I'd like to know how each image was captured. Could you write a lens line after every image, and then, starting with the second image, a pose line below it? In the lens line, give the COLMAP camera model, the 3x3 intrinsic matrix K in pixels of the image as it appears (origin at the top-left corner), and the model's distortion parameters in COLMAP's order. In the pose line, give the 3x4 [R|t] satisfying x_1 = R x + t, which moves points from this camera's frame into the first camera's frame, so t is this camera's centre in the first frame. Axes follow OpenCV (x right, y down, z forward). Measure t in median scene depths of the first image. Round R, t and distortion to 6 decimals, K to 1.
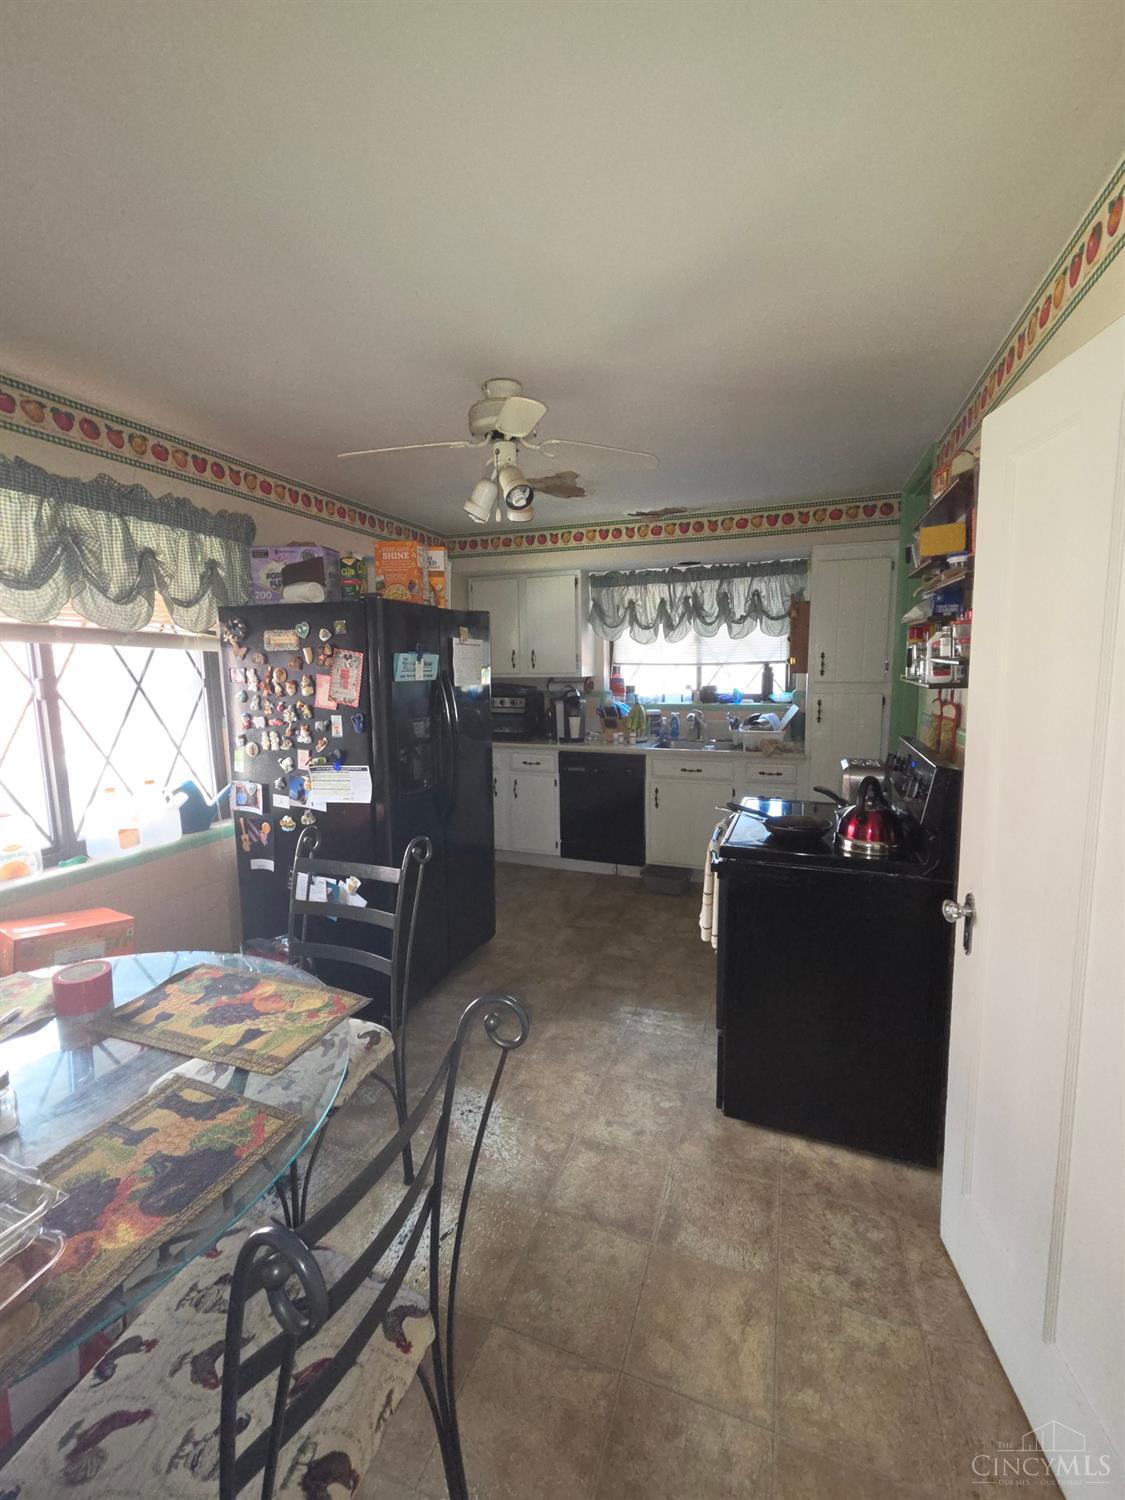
lens RADIAL K [[640.7, 0, 558.9], [0, 640.7, 749.8], [0, 0, 1]] dist [-0.013219, -0.000802]
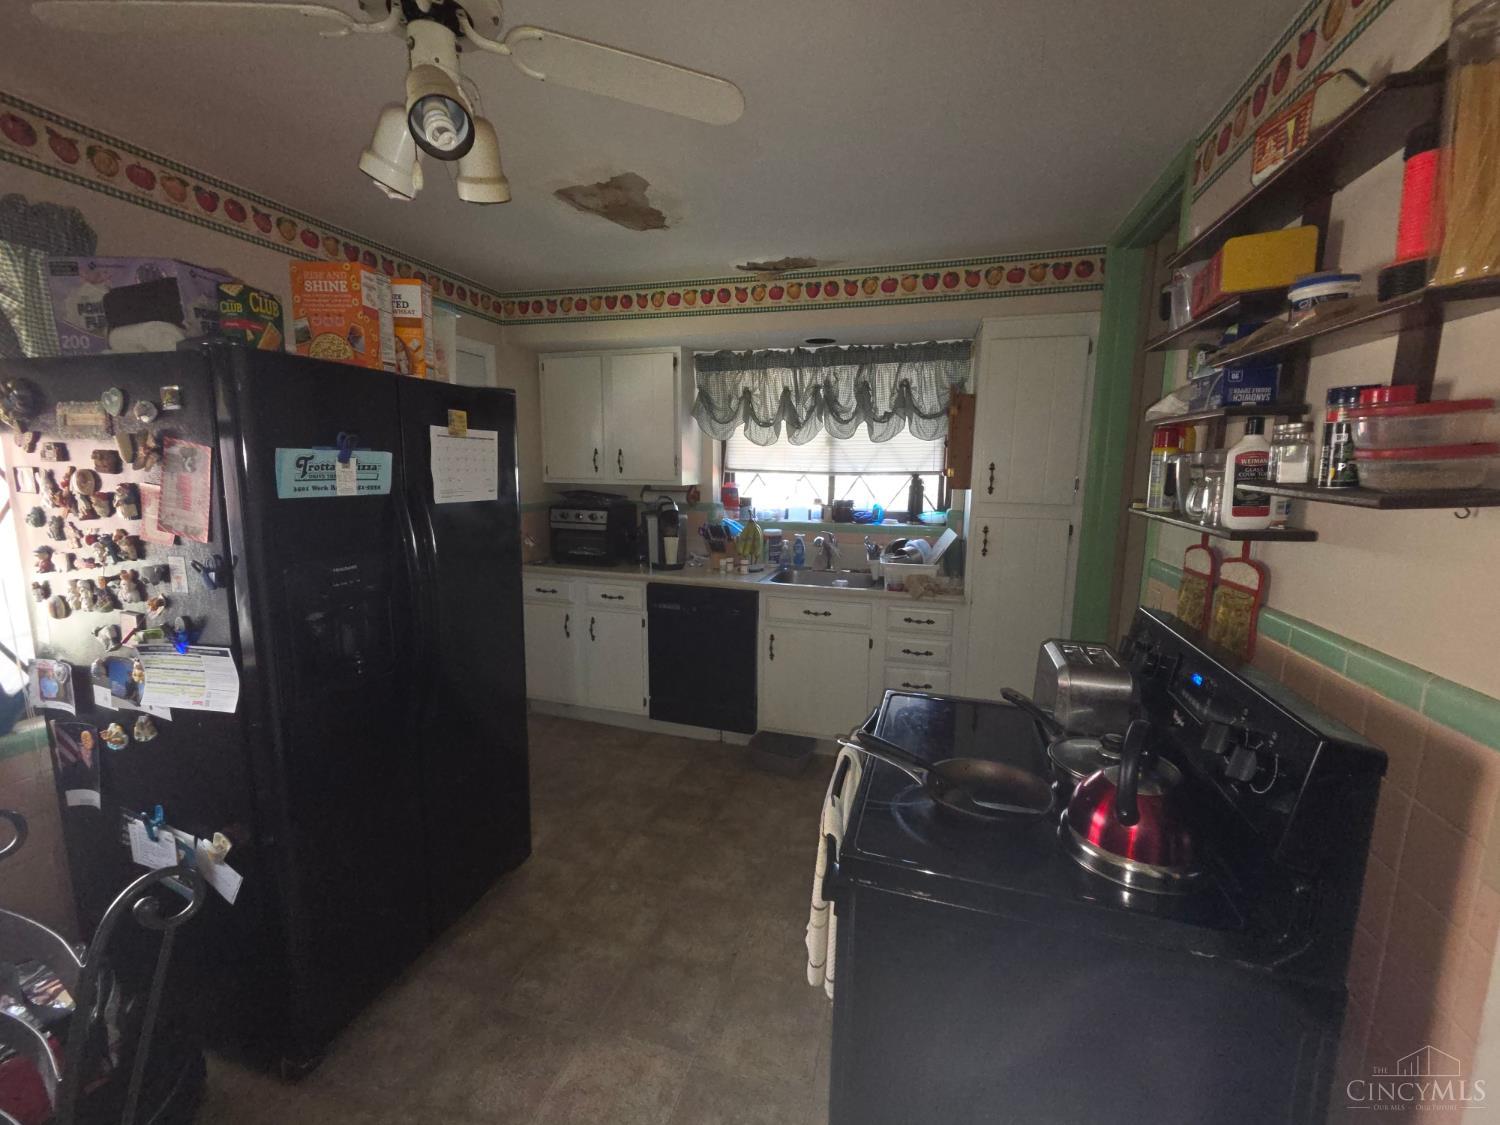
lens RADIAL K [[611.1, 0, 748.5], [0, 611.1, 555.7], [0, 0, 1]] dist [-0.006542, -0.001018]
pose [[0.997706, 0.016017, 0.065781, 0.085569], [-0.017074, 0.999734, 0.015536, -0.051402], [-0.065514, -0.016624, 0.997713, 0.313395]]
